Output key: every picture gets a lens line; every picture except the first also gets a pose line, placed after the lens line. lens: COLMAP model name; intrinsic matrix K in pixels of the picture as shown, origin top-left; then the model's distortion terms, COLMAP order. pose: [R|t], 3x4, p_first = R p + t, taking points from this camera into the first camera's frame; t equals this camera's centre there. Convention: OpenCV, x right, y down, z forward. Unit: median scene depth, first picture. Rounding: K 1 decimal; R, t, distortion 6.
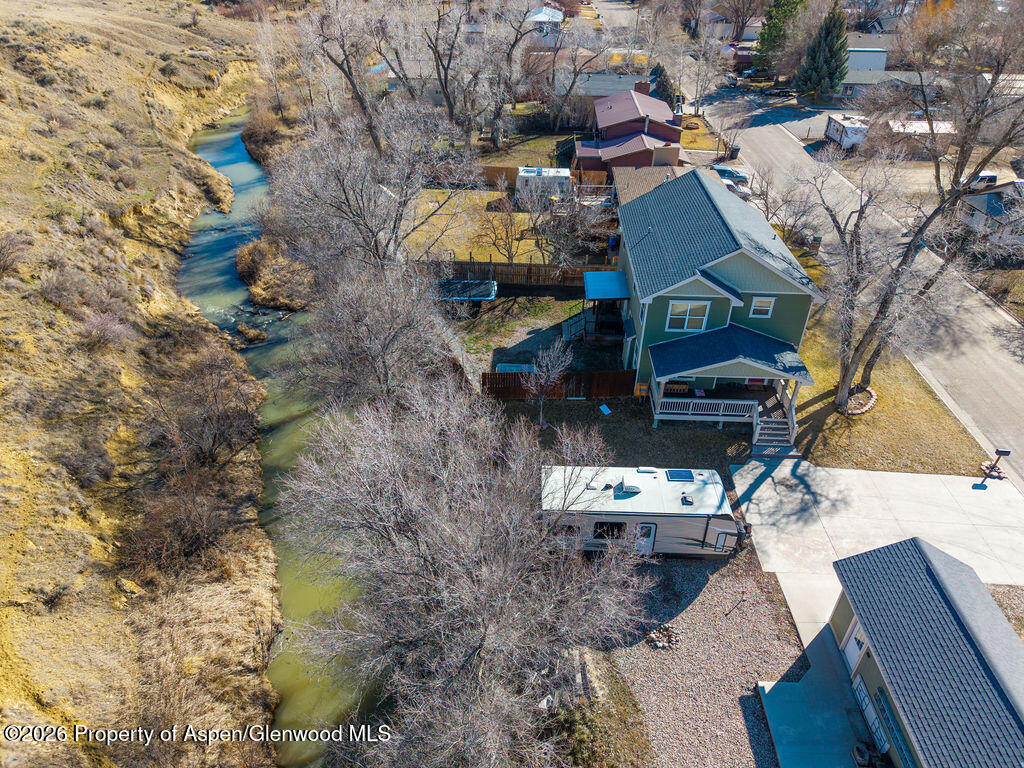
lens RADIAL K [[644.3, 0, 515.7], [0, 644.3, 404.6], [0, 0, 1]] dist [0.002481, -0.002037]
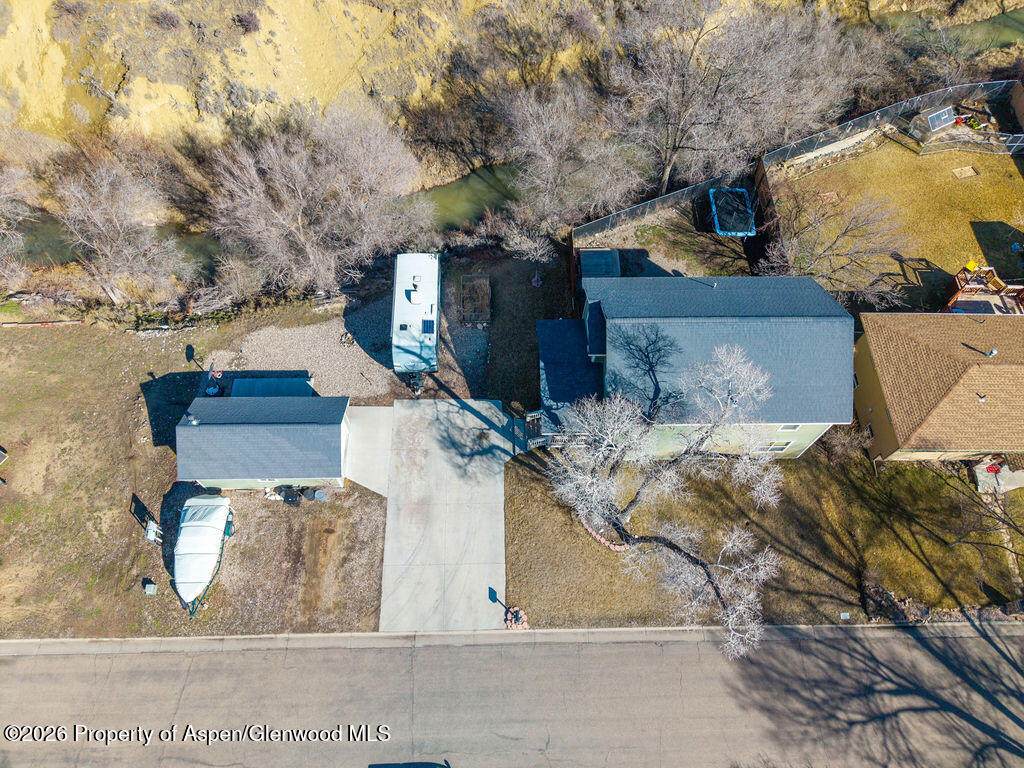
lens RADIAL K [[697.4, 0, 507.3], [0, 697.4, 363.8], [0, 0, 1]] dist [0.010106, -0.000353]
pose [[0.081641, 0.861249, -0.501582, 0.915784], [-0.616327, 0.439126, 0.653689, -0.808155], [0.783247, 0.255771, 0.566662, 0.203384]]
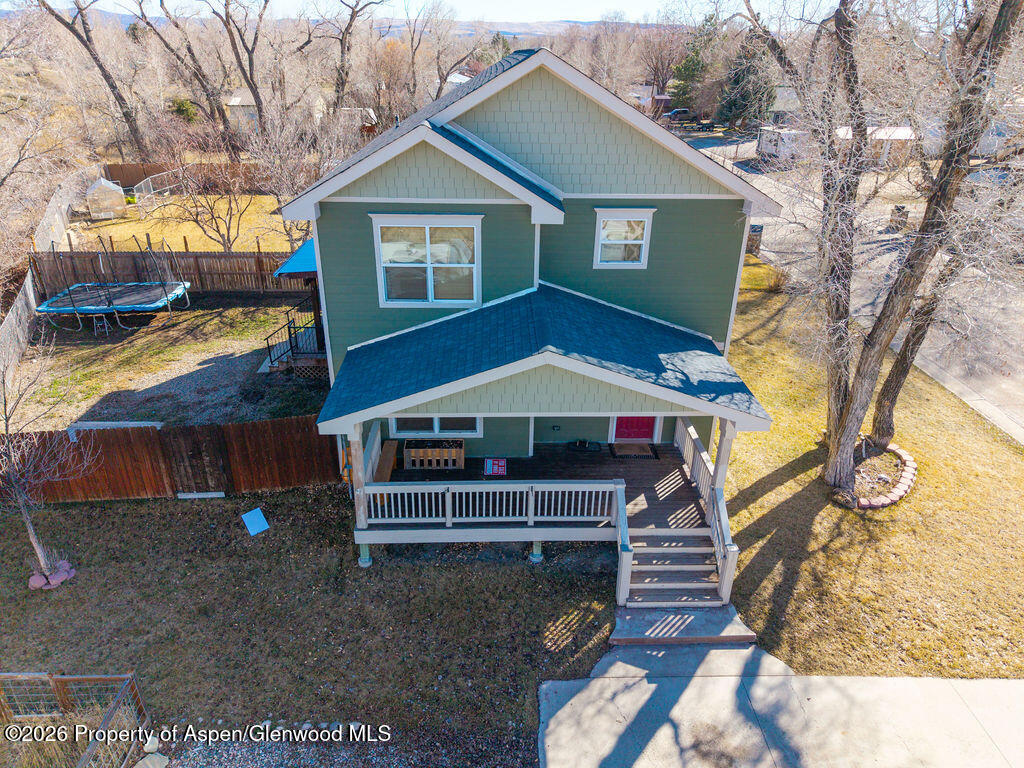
lens RADIAL K [[677.0, 0, 512.0], [0, 677.0, 384.0], [0, 0, 1]] dist [0.008157, -0.001113]
pose [[0.997311, -0.027718, 0.067847, 0.282759], [0.038823, 0.984977, -0.168263, 0.001608], [-0.062164, 0.170444, 0.983404, 0.610126]]
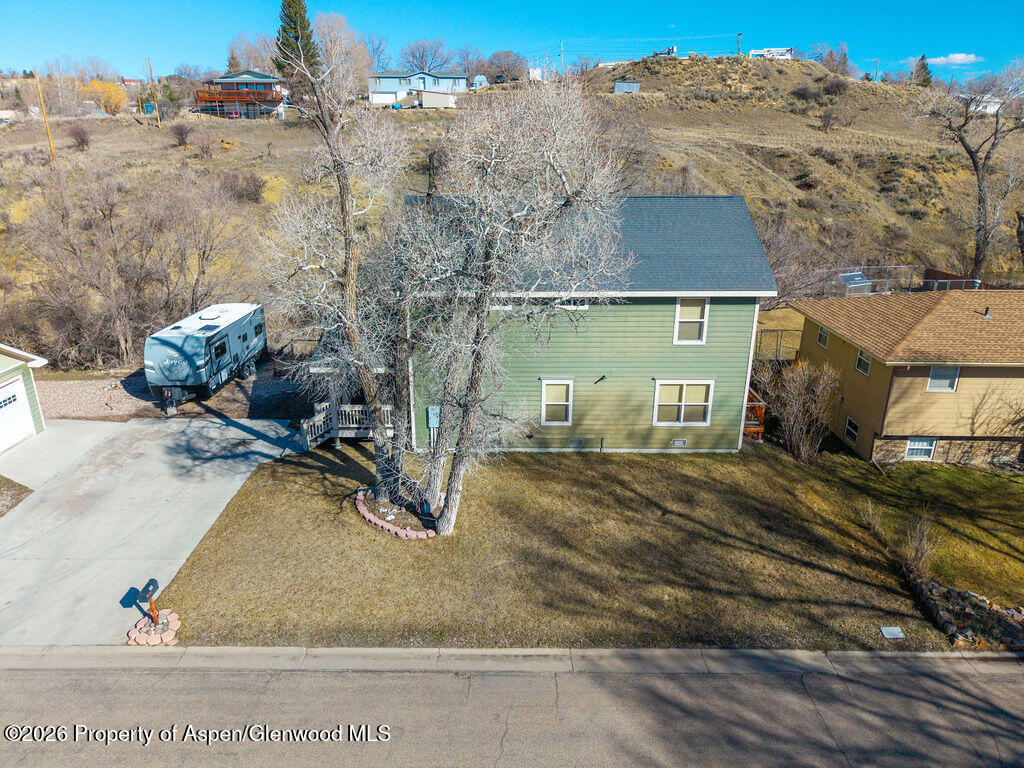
lens RADIAL K [[697.4, 0, 507.3], [0, 697.4, 363.8], [0, 0, 1]] dist [0.010106, -0.000353]
pose [[0.061477, 0.296079, -0.953183, 1.153282], [-0.591283, 0.780182, 0.204206, -0.310545], [0.804117, 0.551047, 0.223030, 0.941748]]
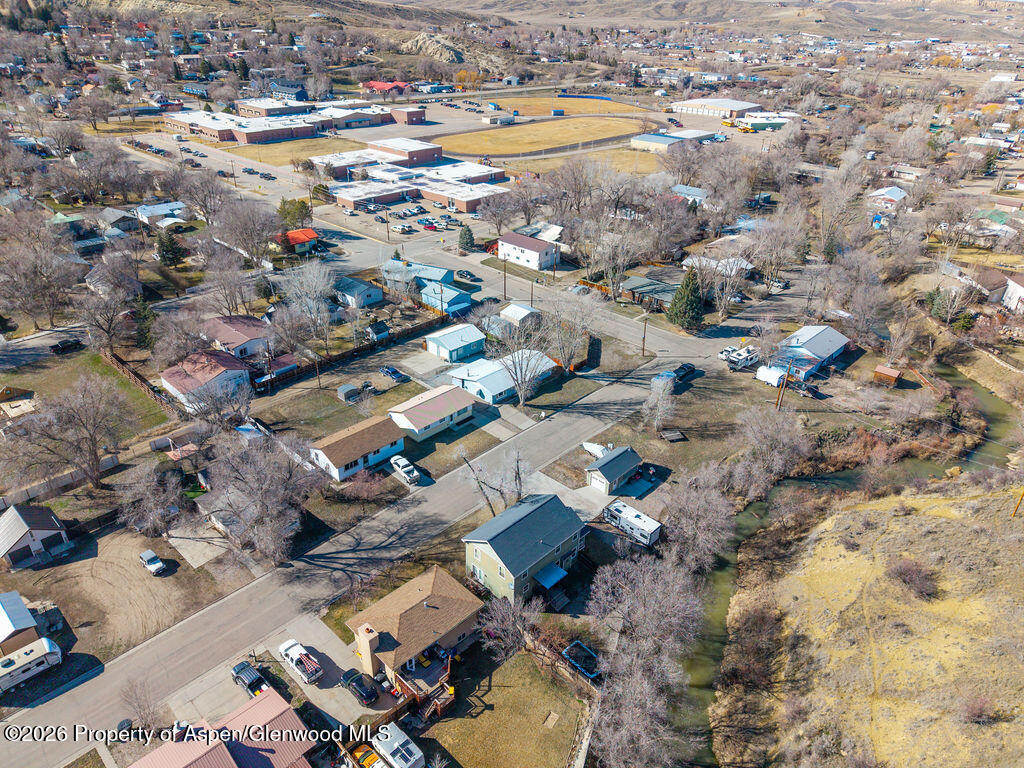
lens RADIAL K [[692.6, 0, 505.6], [0, 692.6, 364.2], [0, 0, 1]] dist [0.055982, -0.047954]
pose [[-0.753310, -0.338602, 0.563802, -0.887029], [0.361462, 0.503022, 0.785057, -2.721591], [-0.549427, 0.795184, -0.256539, 1.321879]]
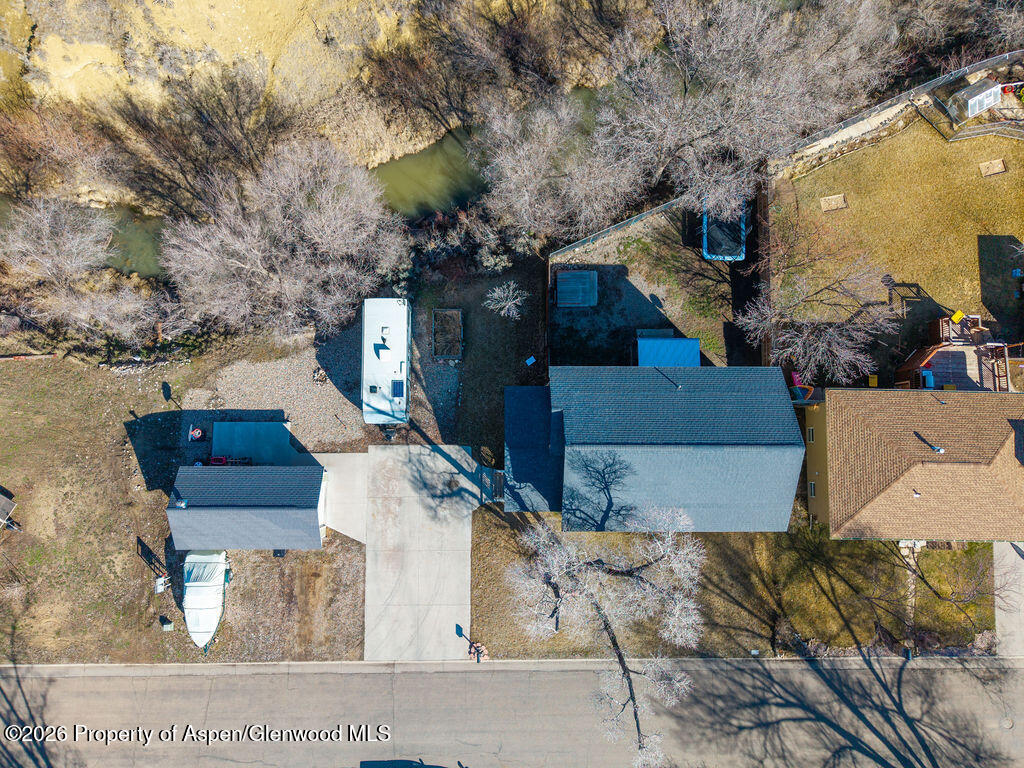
lens RADIAL K [[697.4, 0, 507.3], [0, 697.4, 363.8], [0, 0, 1]] dist [0.010106, -0.000353]
pose [[0.058682, 0.991330, -0.117562, 0.325625], [-0.621165, 0.128450, 0.773082, -1.045019], [0.781480, 0.027660, 0.623317, 0.147226]]
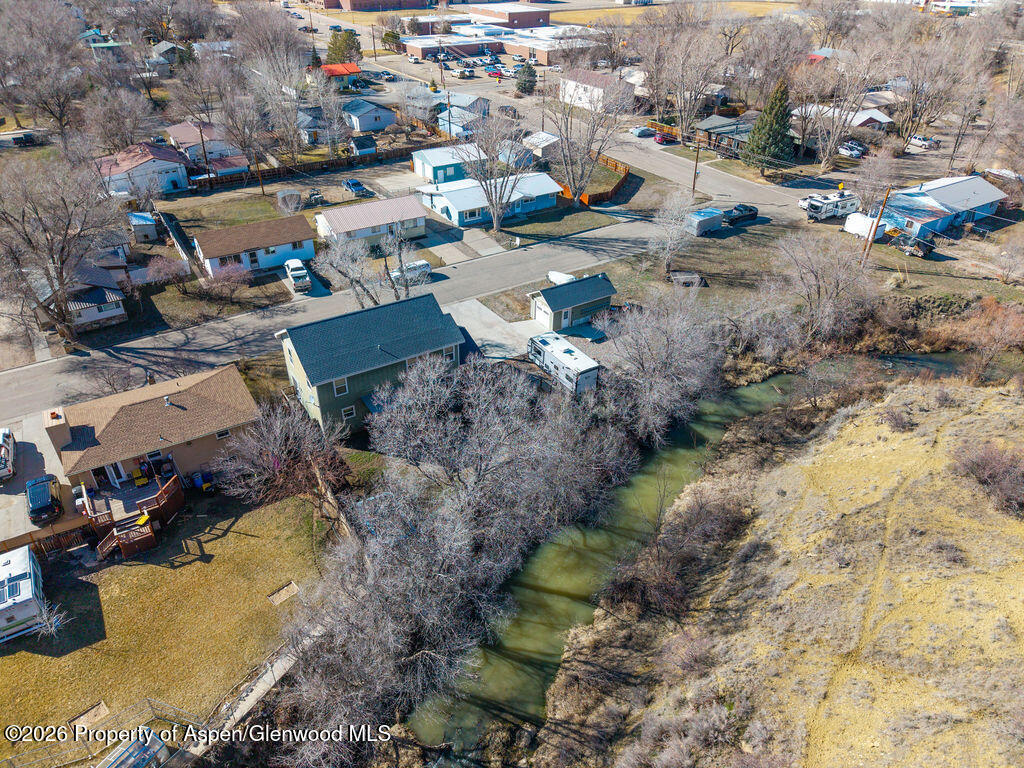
lens RADIAL K [[697.4, 0, 507.3], [0, 697.4, 363.8], [0, 0, 1]] dist [0.010106, -0.000353]
pose [[-0.583528, -0.460420, 0.668961, -1.071741], [0.460534, 0.490869, 0.739565, -1.392686], [-0.668883, 0.739636, -0.074397, 1.059268]]
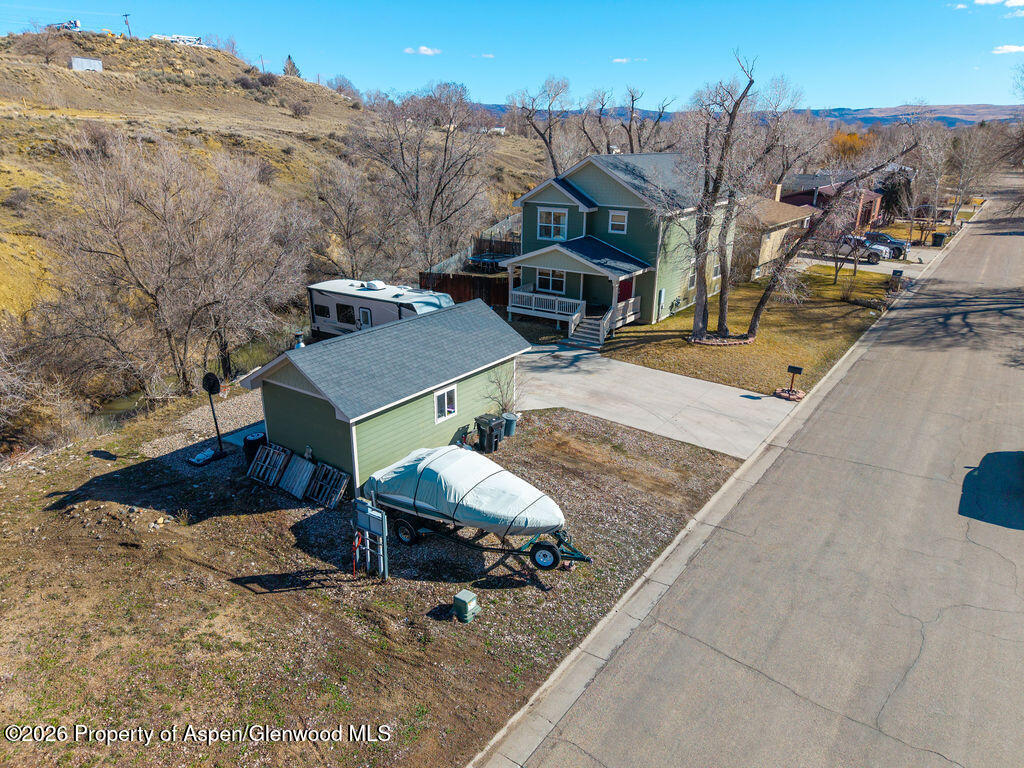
lens RADIAL K [[677.0, 0, 512.0], [0, 677.0, 384.0], [0, 0, 1]] dist [0.008157, -0.001113]
pose [[0.839684, 0.183269, -0.511218, 0.847535], [-0.318063, 0.928959, -0.189397, 0.359904], [0.440190, 0.321633, 0.838323, 0.073603]]
